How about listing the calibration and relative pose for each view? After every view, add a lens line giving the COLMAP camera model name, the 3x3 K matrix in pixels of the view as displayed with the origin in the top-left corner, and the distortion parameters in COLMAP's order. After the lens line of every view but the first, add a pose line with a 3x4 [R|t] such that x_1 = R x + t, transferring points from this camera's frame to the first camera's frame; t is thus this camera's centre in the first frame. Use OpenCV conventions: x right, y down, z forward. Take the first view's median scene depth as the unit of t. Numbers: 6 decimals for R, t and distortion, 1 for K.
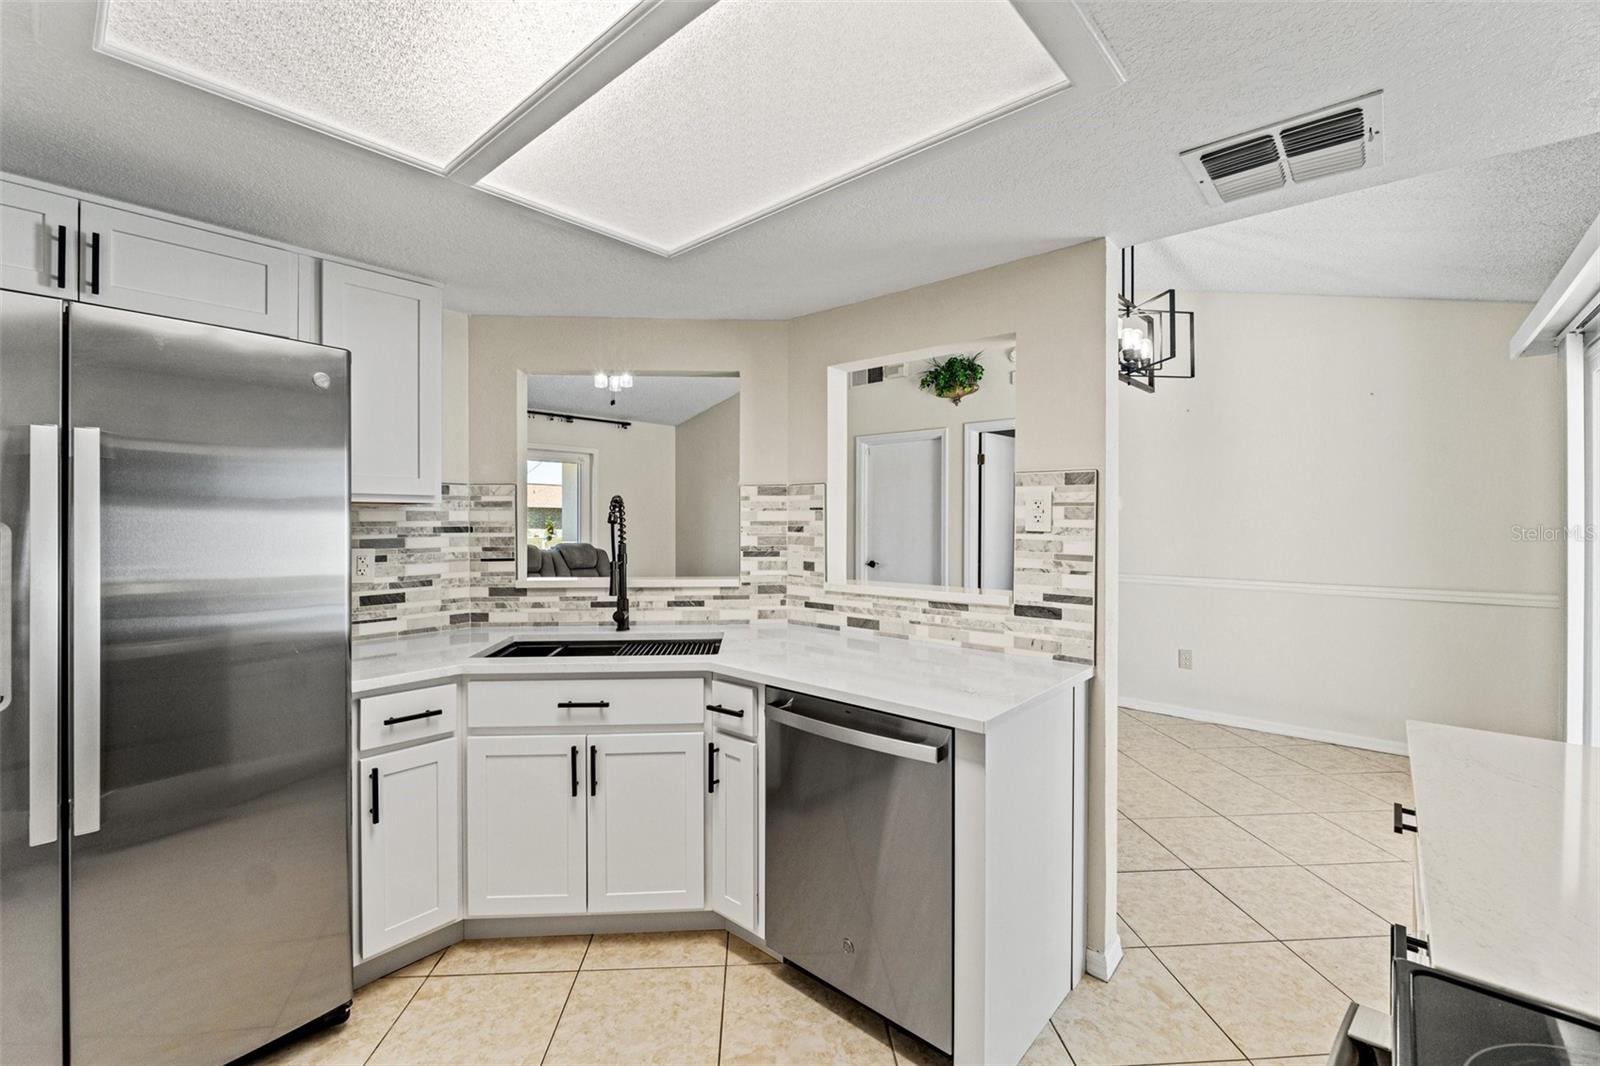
lens RADIAL K [[675.1, 0, 803.4], [0, 675.1, 525.3], [0, 0, 1]] dist [-0.008207, -0.000032]
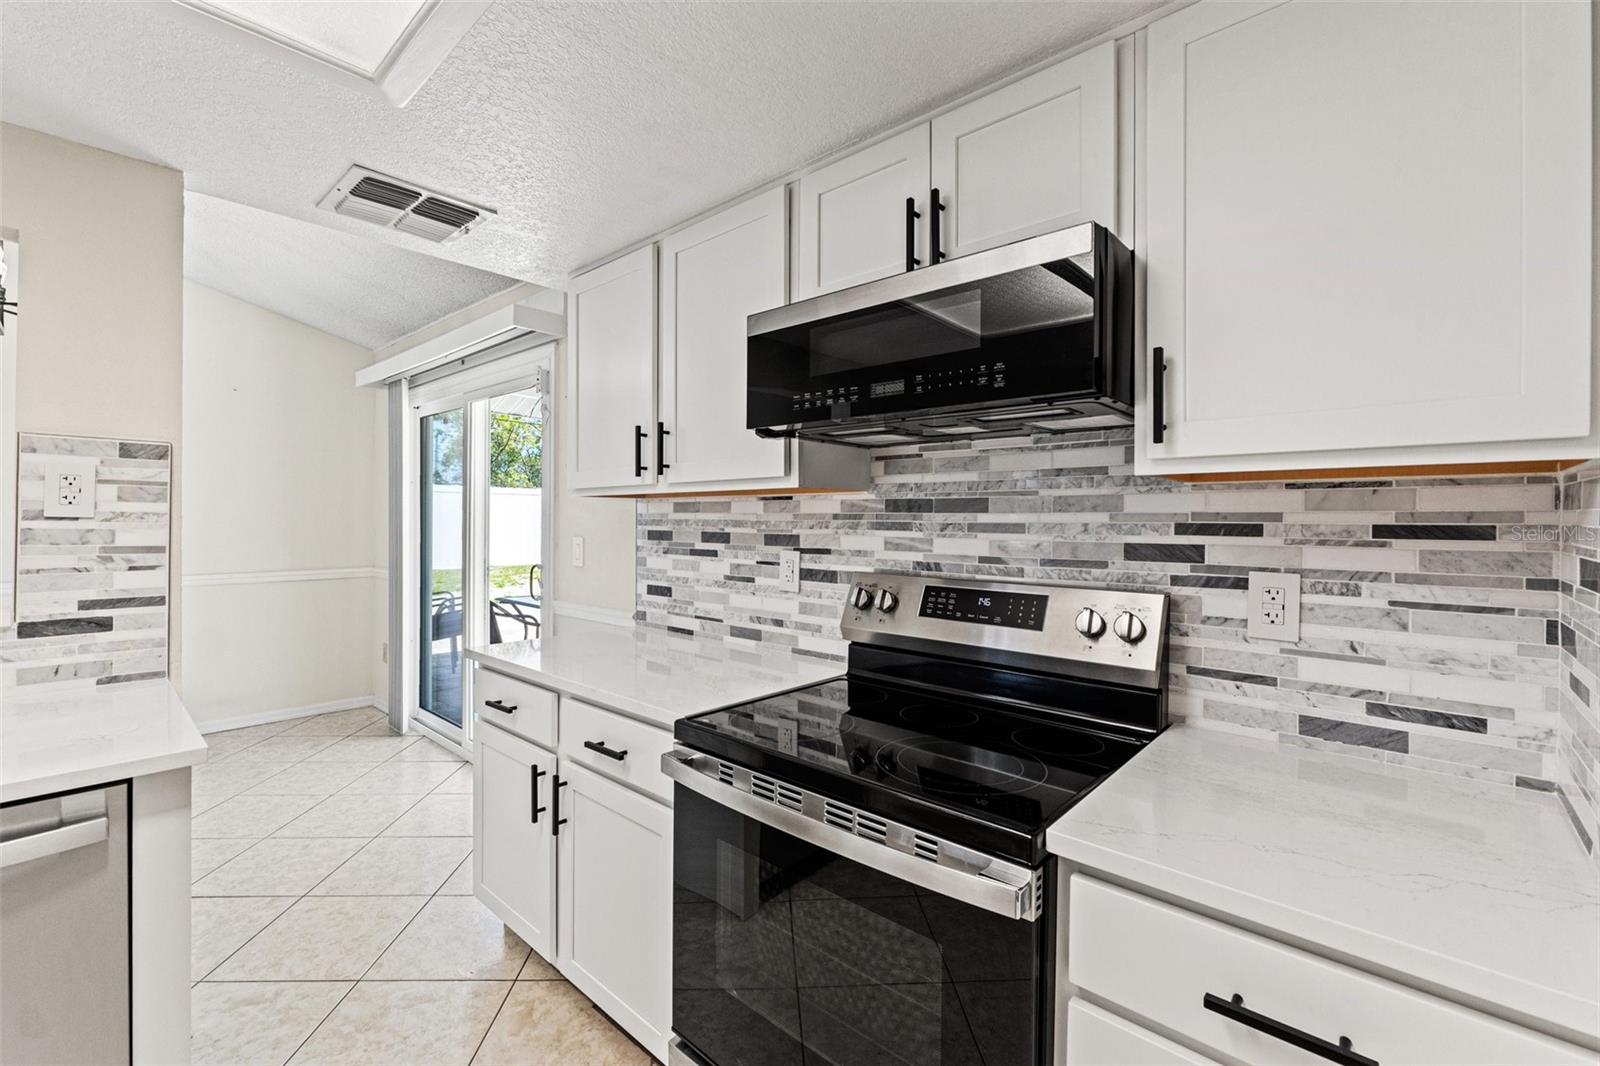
lens RADIAL K [[682.3, 0, 796.7], [0, 682.3, 529.8], [0, 0, 1]] dist [-0.009717, -0.000105]
pose [[0.018060, -0.018061, 0.999674, -0.382827], [0.002858, 0.999834, 0.018012, 0.012084], [-0.999833, 0.002532, 0.018109, 0.196182]]
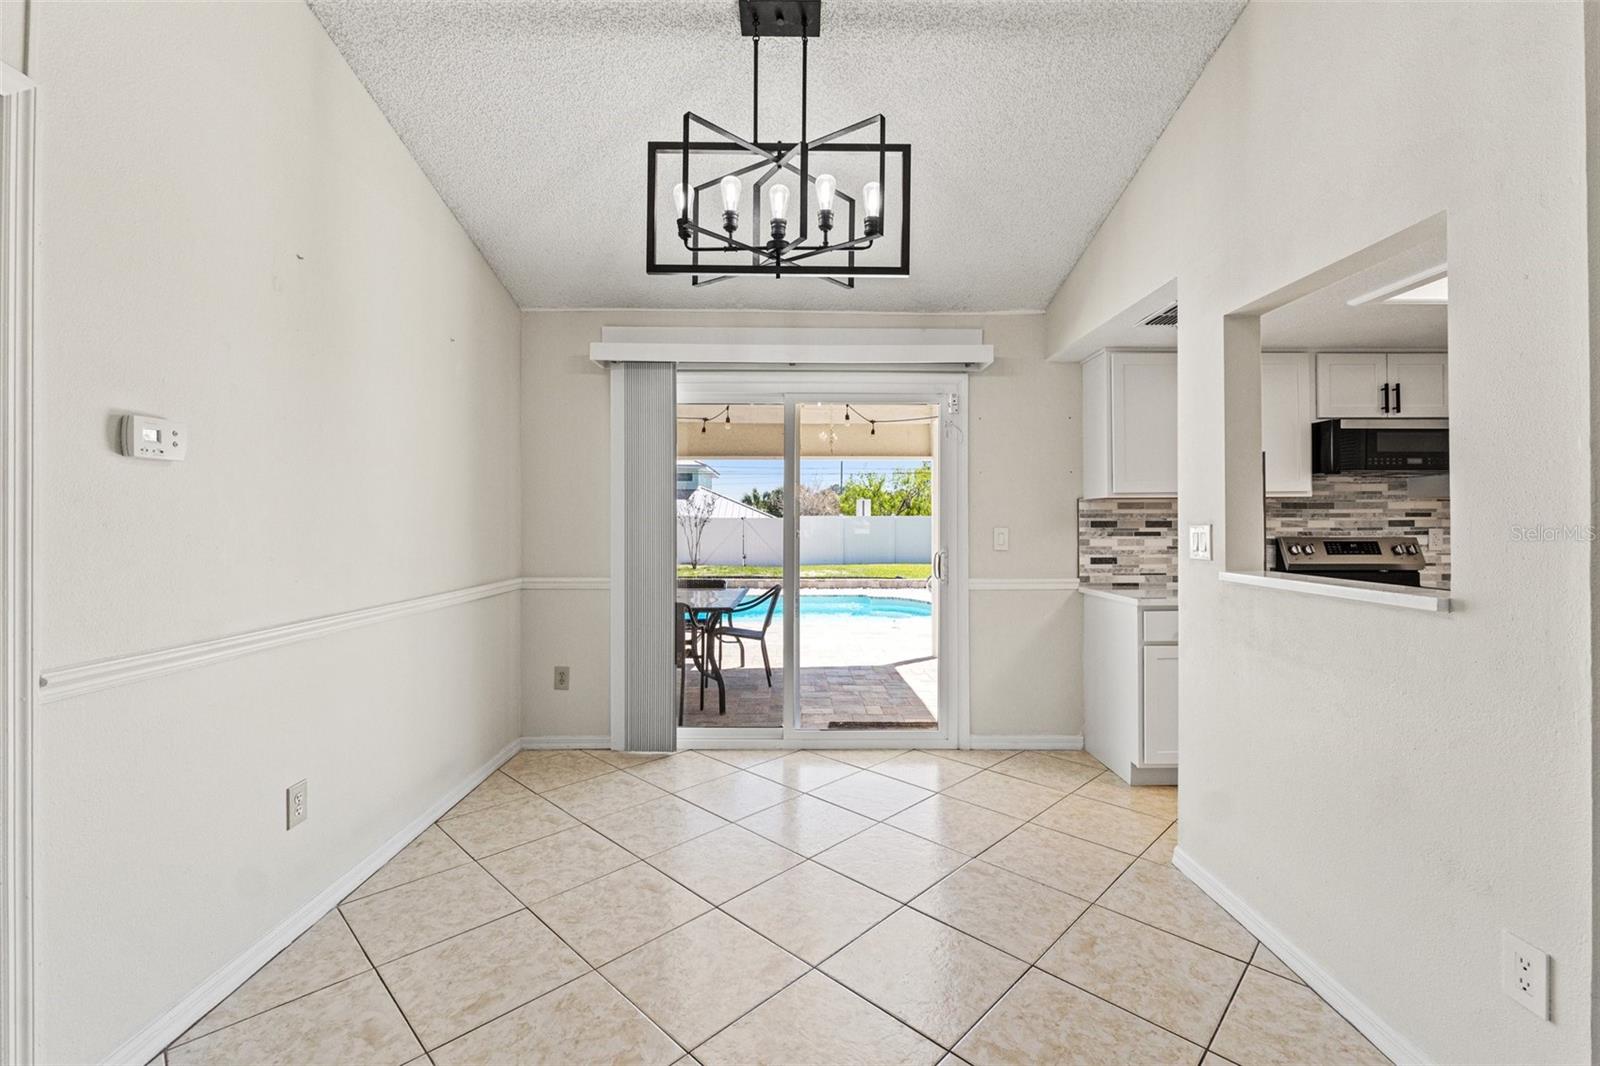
lens RADIAL K [[682.3, 0, 796.7], [0, 682.3, 529.8], [0, 0, 1]] dist [-0.009717, -0.000105]
pose [[-0.659992, -0.007653, 0.751234, 0.010569], [0.008069, 0.999818, 0.017274, 0.020469], [-0.751230, 0.017462, -0.659810, 2.376709]]
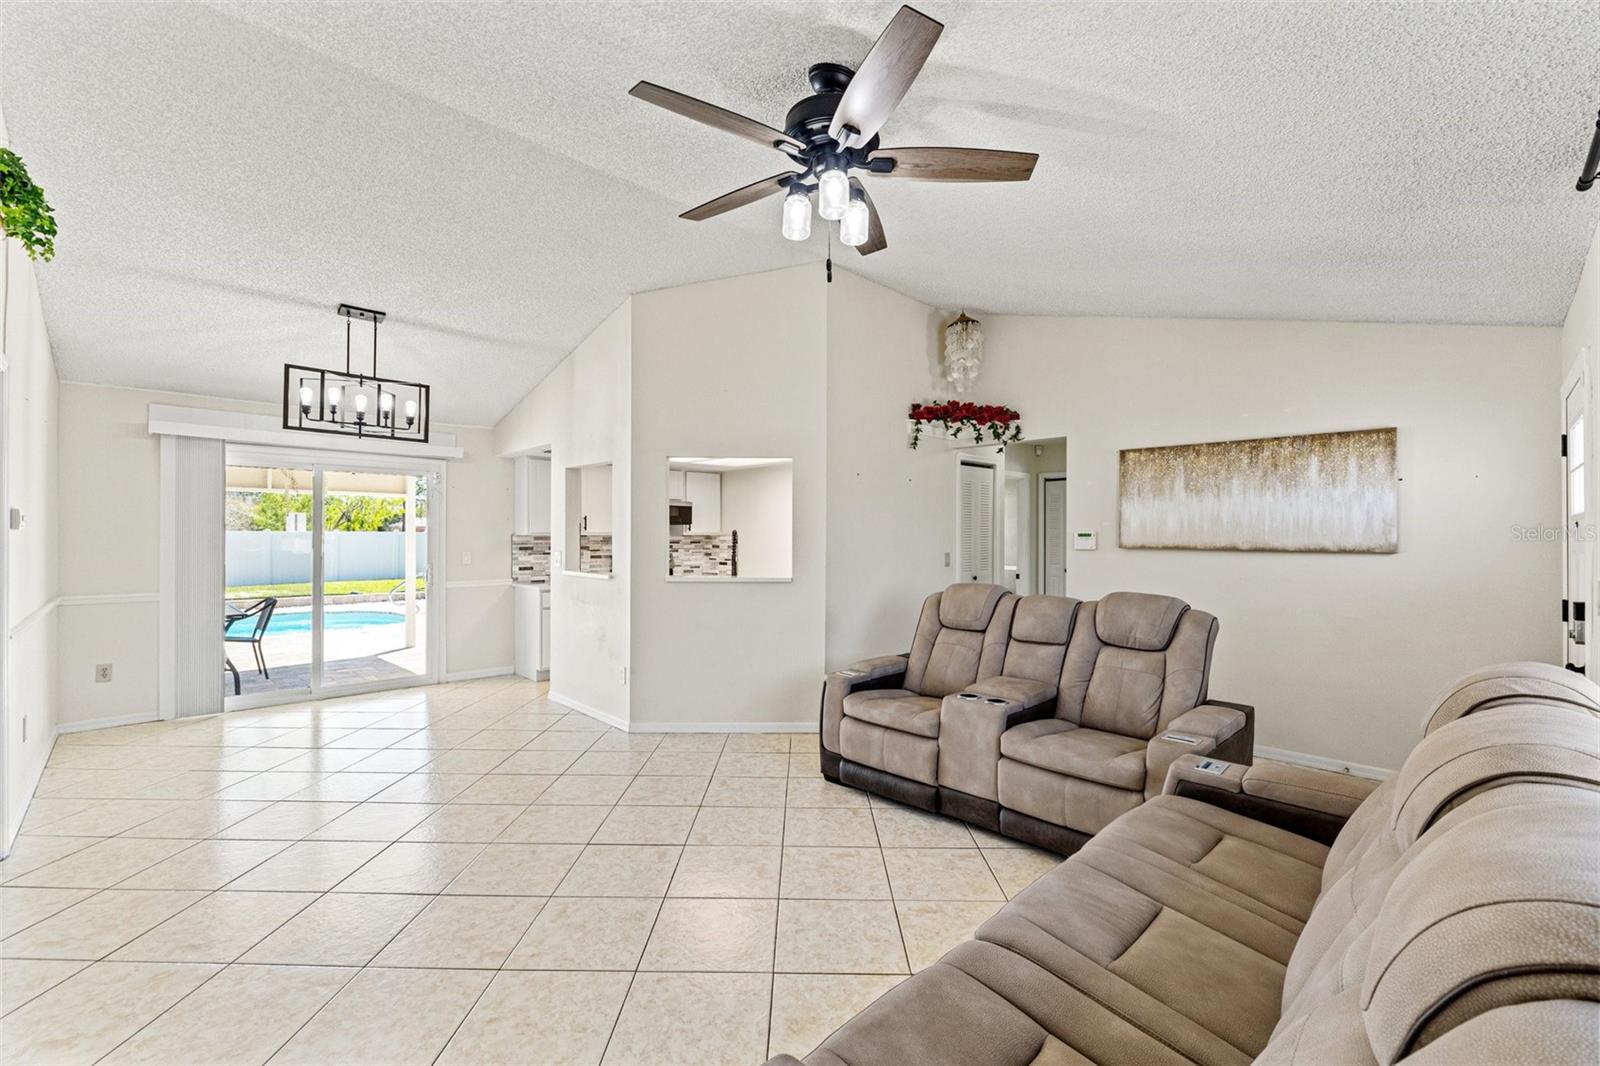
lens RADIAL K [[675.1, 0, 803.4], [0, 675.1, 525.3], [0, 0, 1]] dist [-0.008207, -0.000032]
pose [[-0.996806, -0.001025, 0.079856, -0.816206], [-0.001457, 0.999985, -0.005347, -0.058577], [-0.079850, -0.005446, -0.996792, 3.801860]]
